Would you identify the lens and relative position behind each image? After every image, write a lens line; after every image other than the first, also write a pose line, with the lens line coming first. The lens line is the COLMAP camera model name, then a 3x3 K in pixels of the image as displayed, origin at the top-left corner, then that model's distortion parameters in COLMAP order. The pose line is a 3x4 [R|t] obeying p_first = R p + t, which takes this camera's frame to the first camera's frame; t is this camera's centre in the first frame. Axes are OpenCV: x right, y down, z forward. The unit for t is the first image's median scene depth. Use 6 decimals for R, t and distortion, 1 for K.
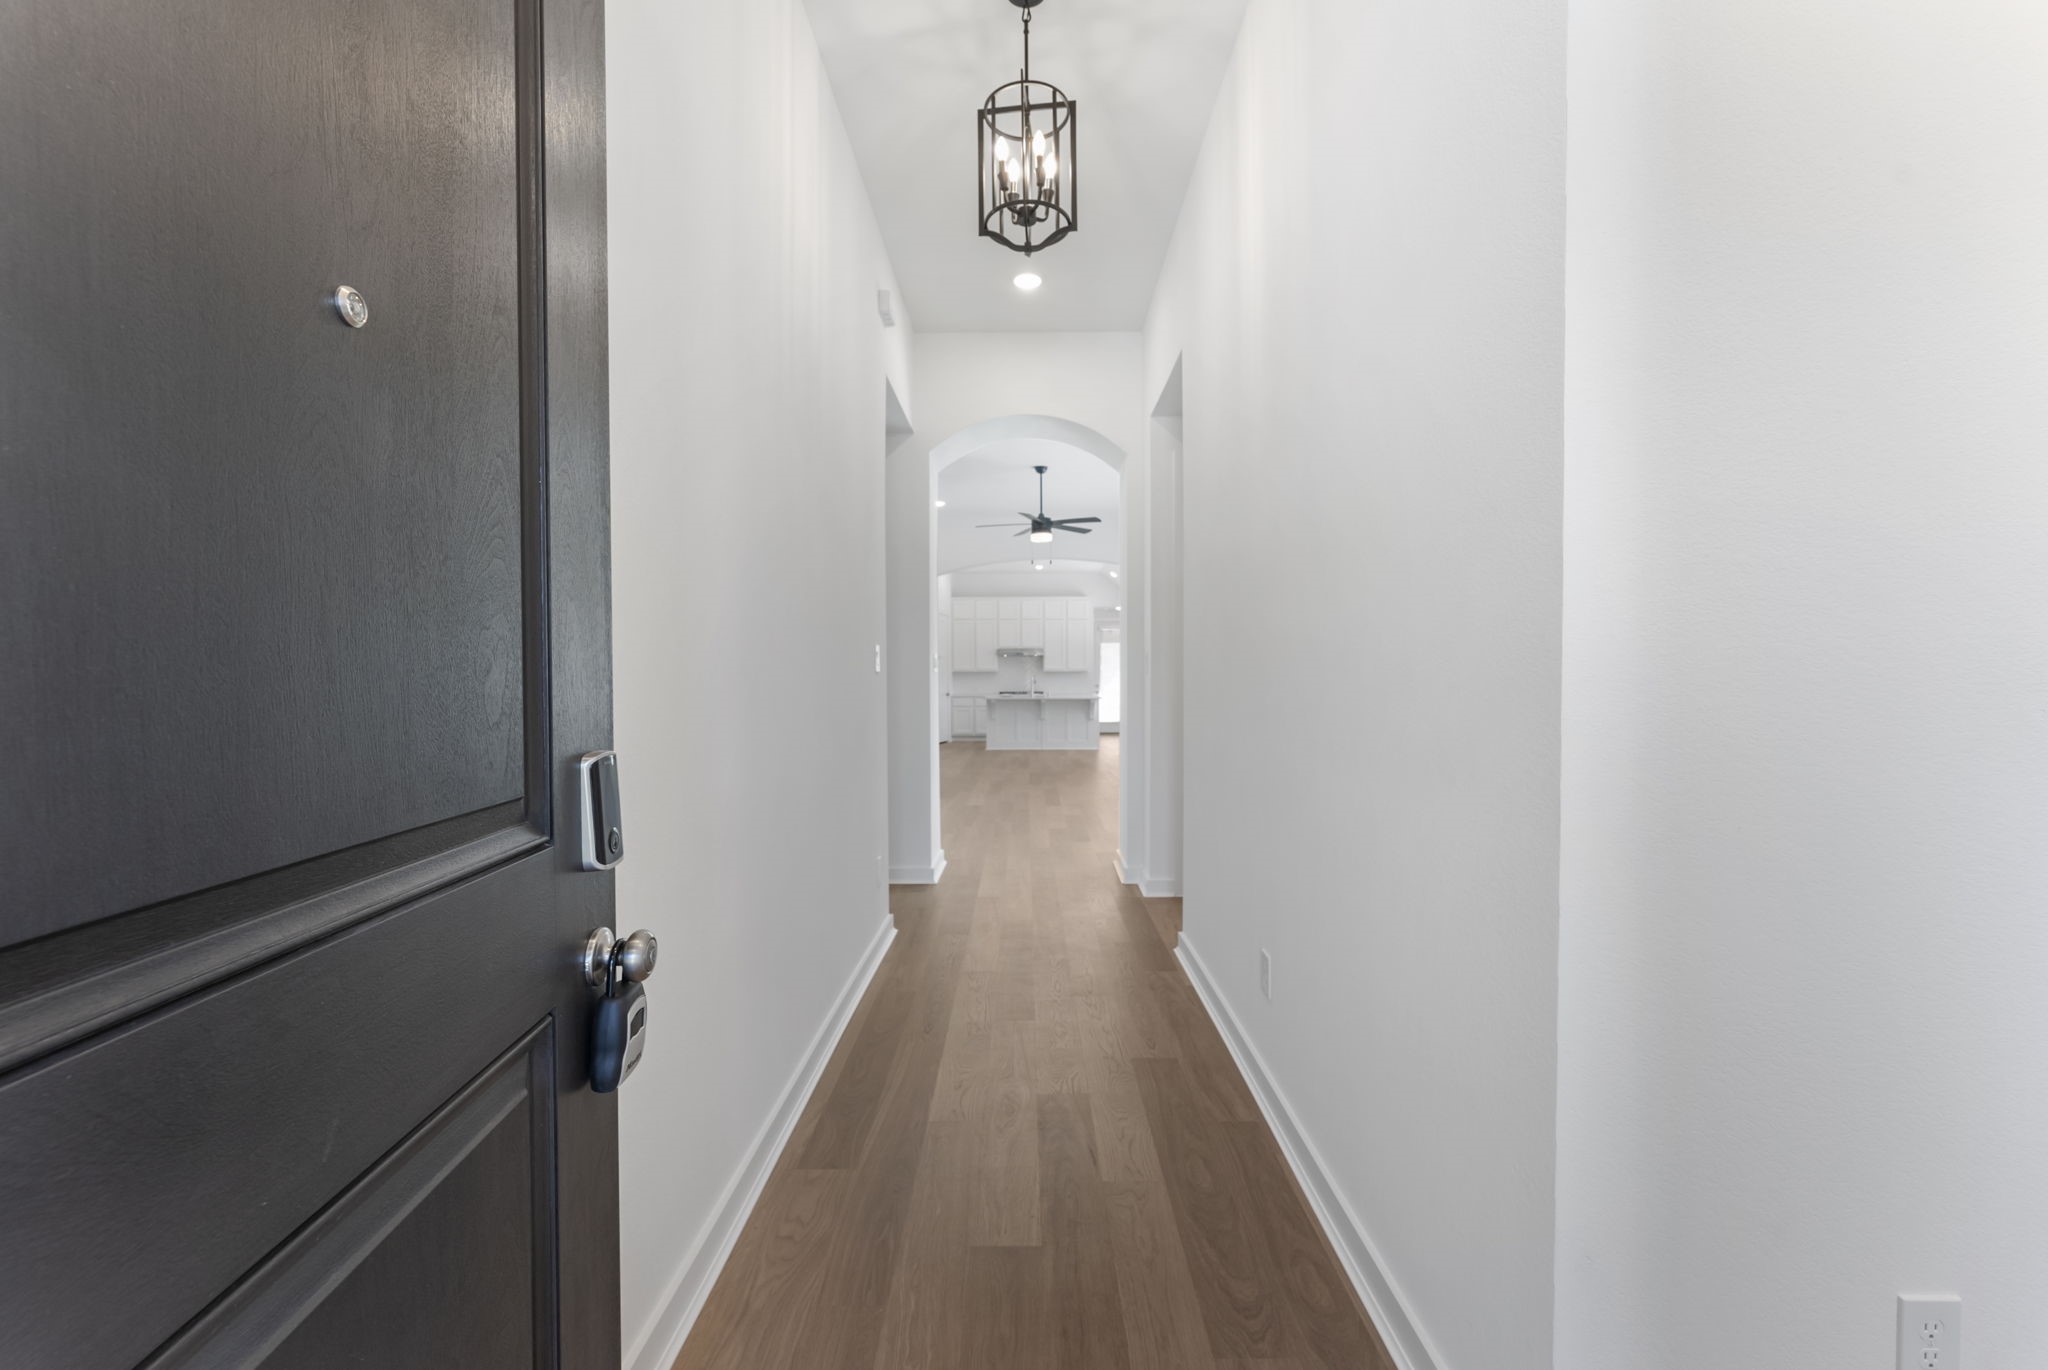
lens RADIAL K [[820.3, 0, 1027.0], [0, 820.3, 689.0], [0, 0, 1]] dist [0.001377, 0.000248]
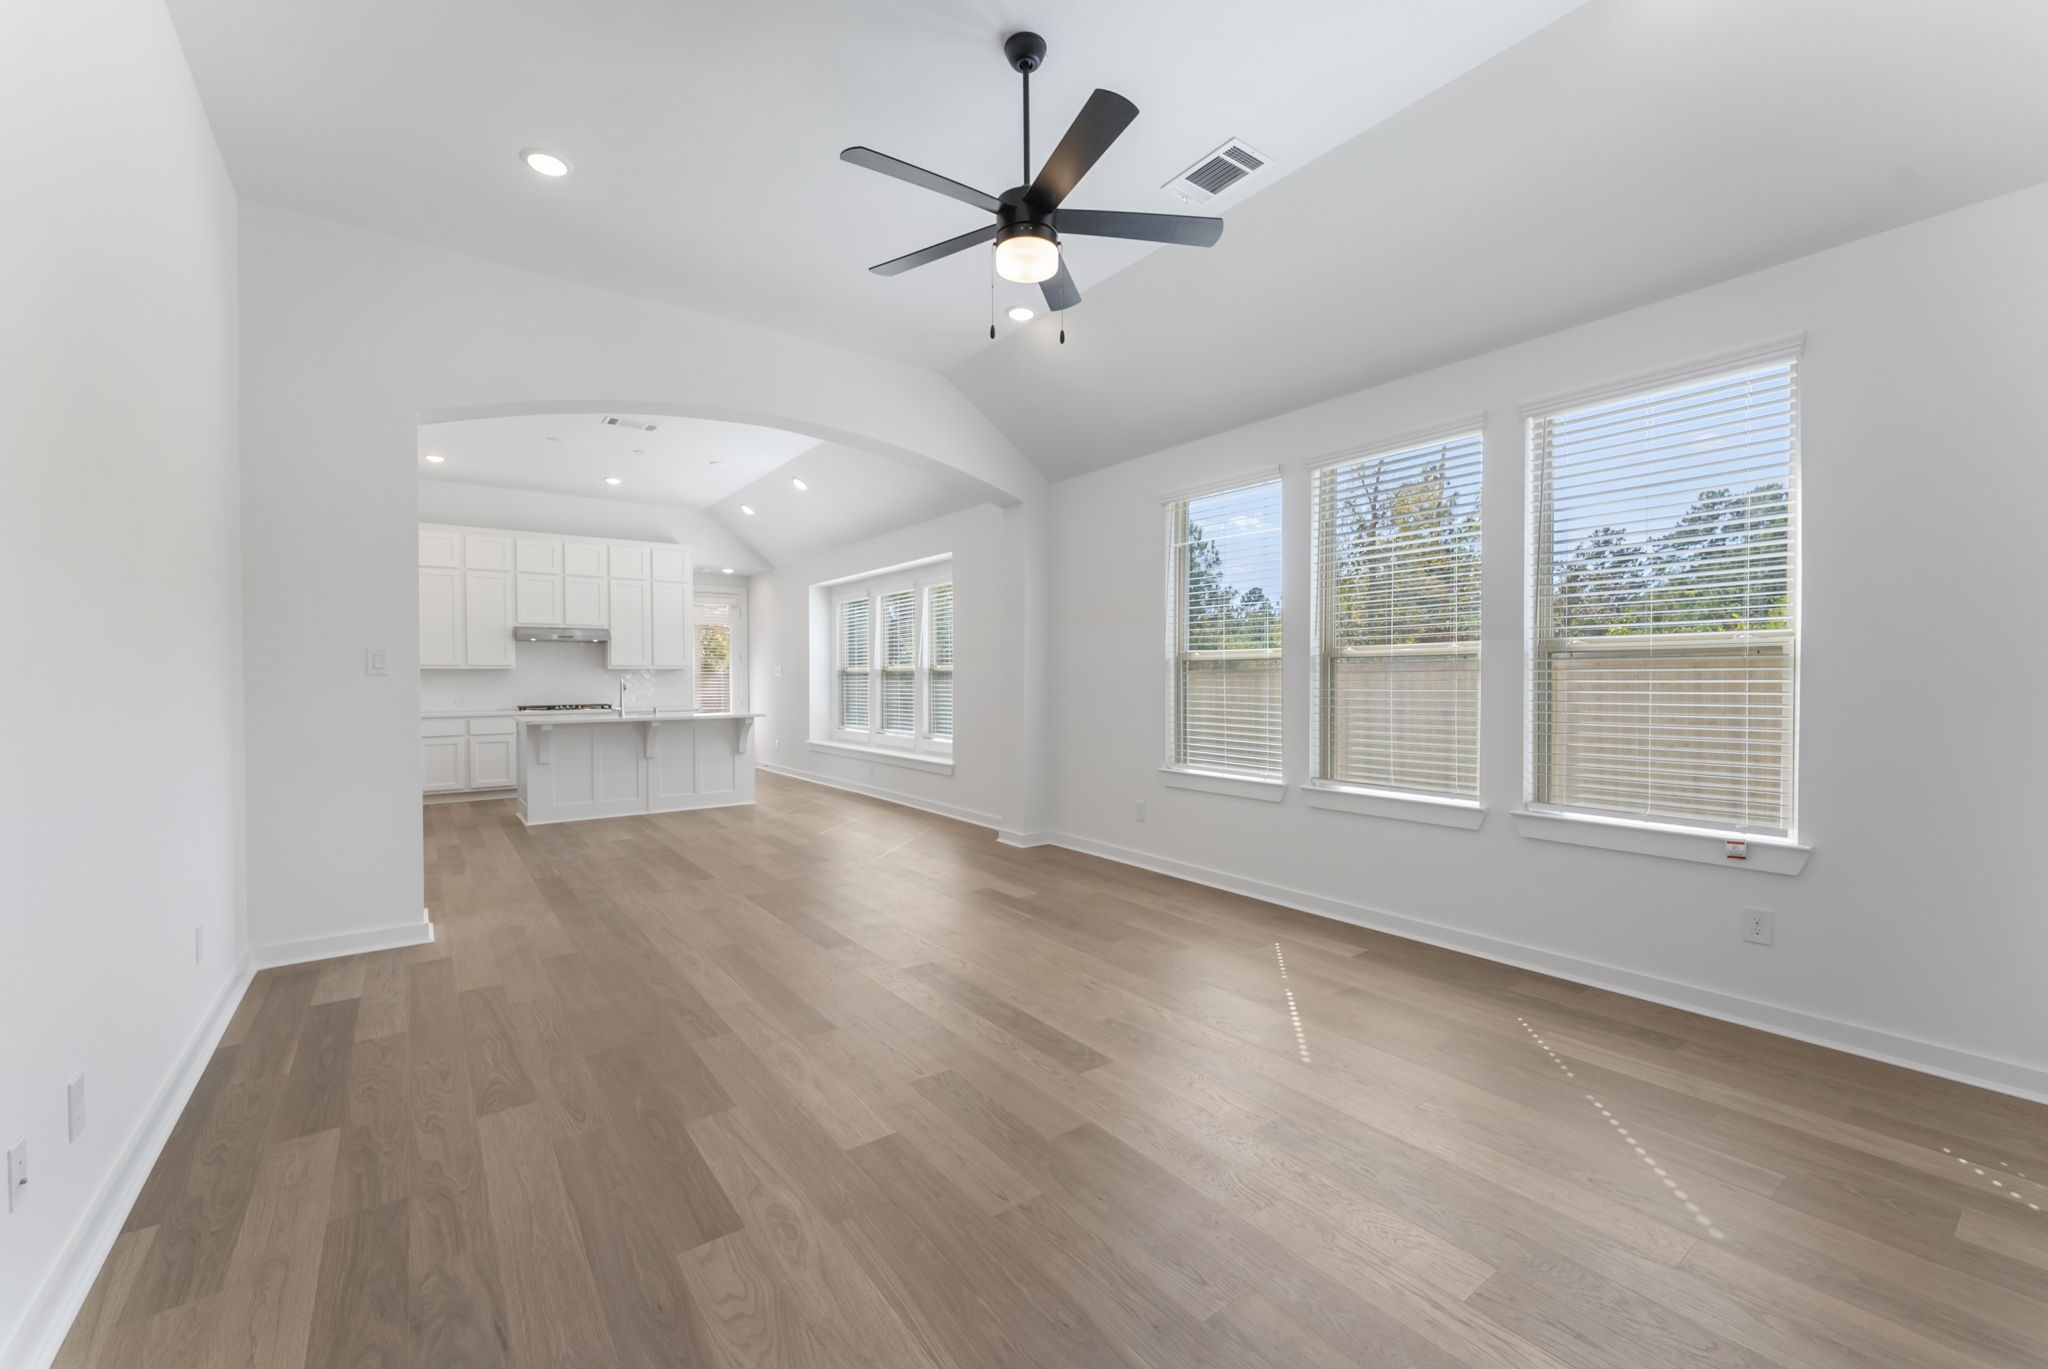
lens RADIAL K [[825.5, 0, 1025.0], [0, 825.5, 690.3], [0, 0, 1]] dist [0.000201, -0.000211]
pose [[0.799476, -0.007721, 0.600648, -0.058349], [0.010523, 0.999944, -0.001153, -0.001785], [-0.600606, 0.007242, 0.799513, 0.221676]]
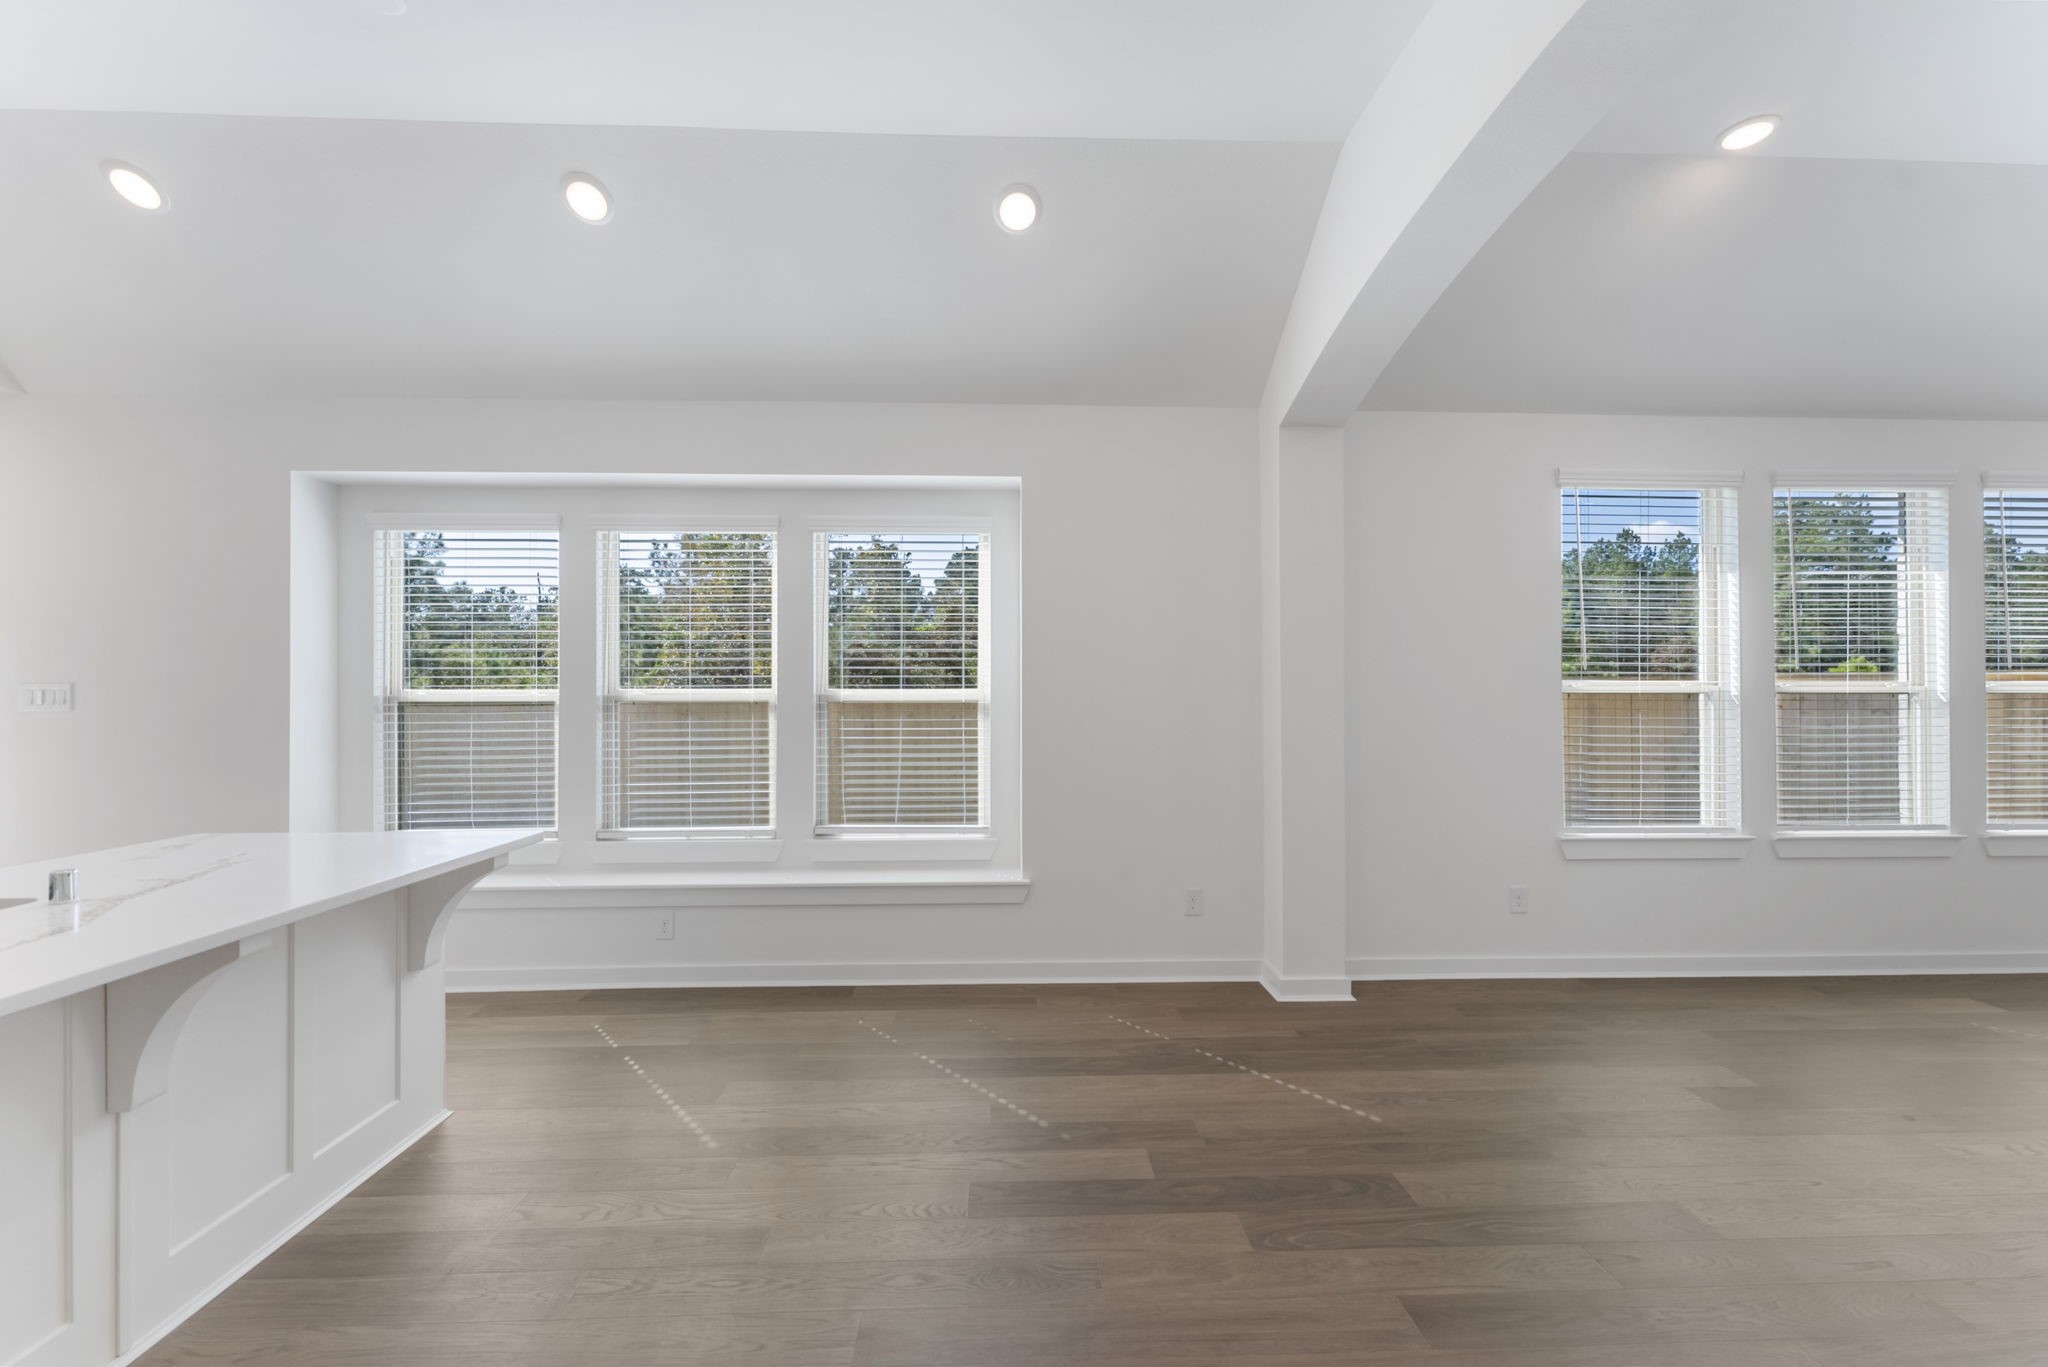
lens RADIAL K [[823.1, 0, 1034.9], [0, 823.1, 690.4], [0, 0, 1]] dist [0.002240, 0.000106]
pose [[-0.047262, 0.008956, 0.998842, -0.056761], [0.018501, 0.999796, -0.008089, -0.009872], [-0.998711, 0.018097, -0.047419, 0.465197]]
